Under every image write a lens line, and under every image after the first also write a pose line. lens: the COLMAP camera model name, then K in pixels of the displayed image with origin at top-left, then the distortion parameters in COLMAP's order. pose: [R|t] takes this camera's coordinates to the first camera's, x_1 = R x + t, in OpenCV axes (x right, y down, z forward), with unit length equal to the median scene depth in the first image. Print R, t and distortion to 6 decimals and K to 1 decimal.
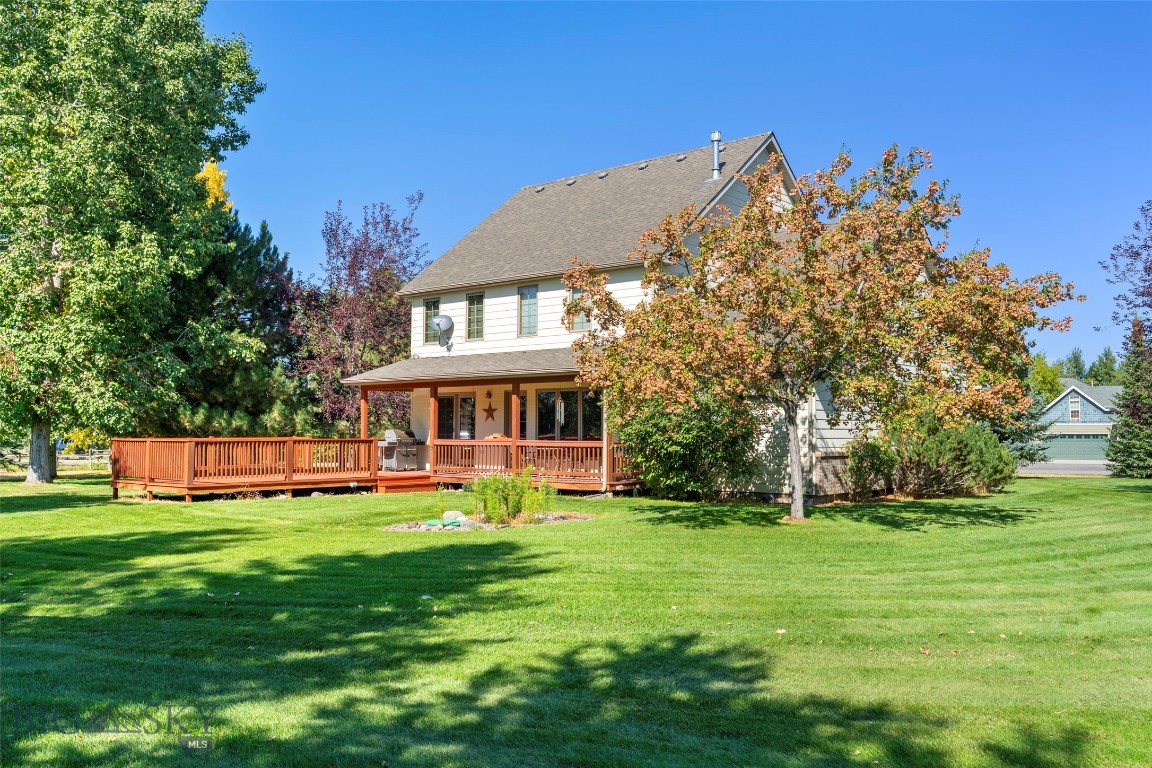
lens RADIAL K [[980.0, 0, 575.7], [0, 980.0, 384.8], [0, 0, 1]] dist [0.002450, 0.013001]
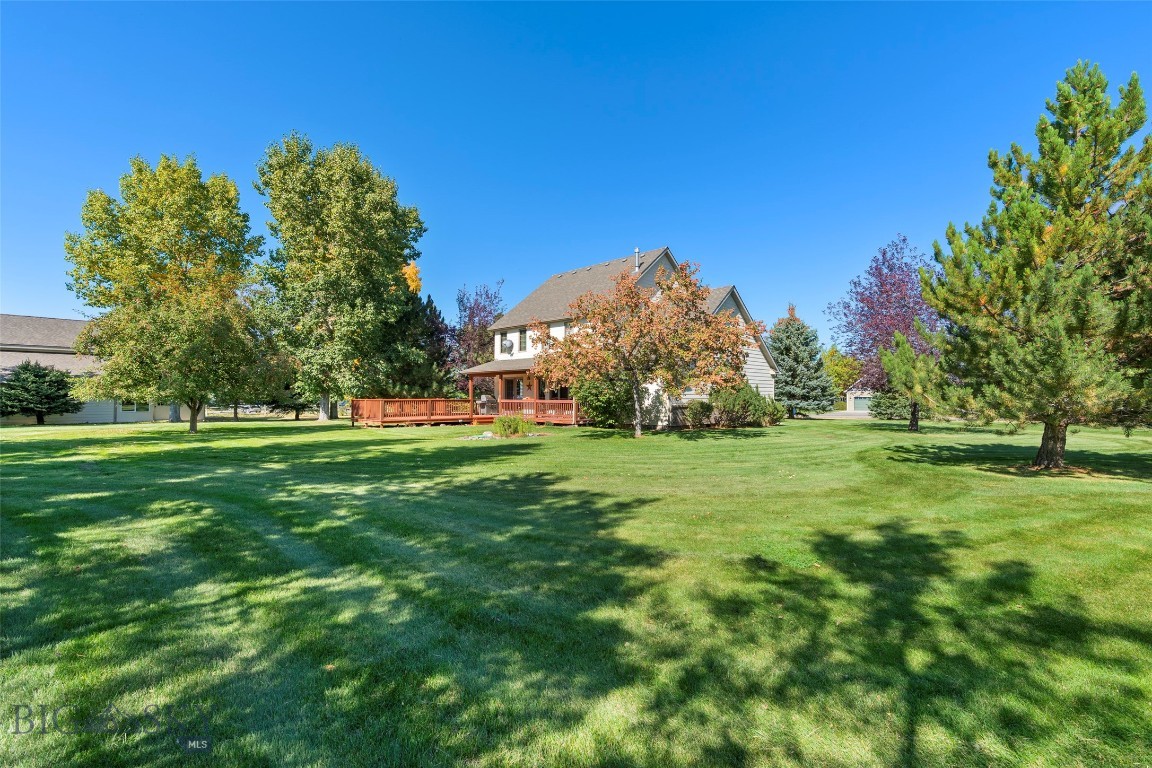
lens RADIAL K [[522.7, 0, 577.1], [0, 522.7, 385.9], [0, 0, 1]] dist [-0.004547, -0.000255]
pose [[0.996245, -0.003926, -0.086490, 0.107161], [0.006338, 0.999598, 0.027638, -0.003286], [0.086347, -0.028082, 0.995869, -0.091464]]
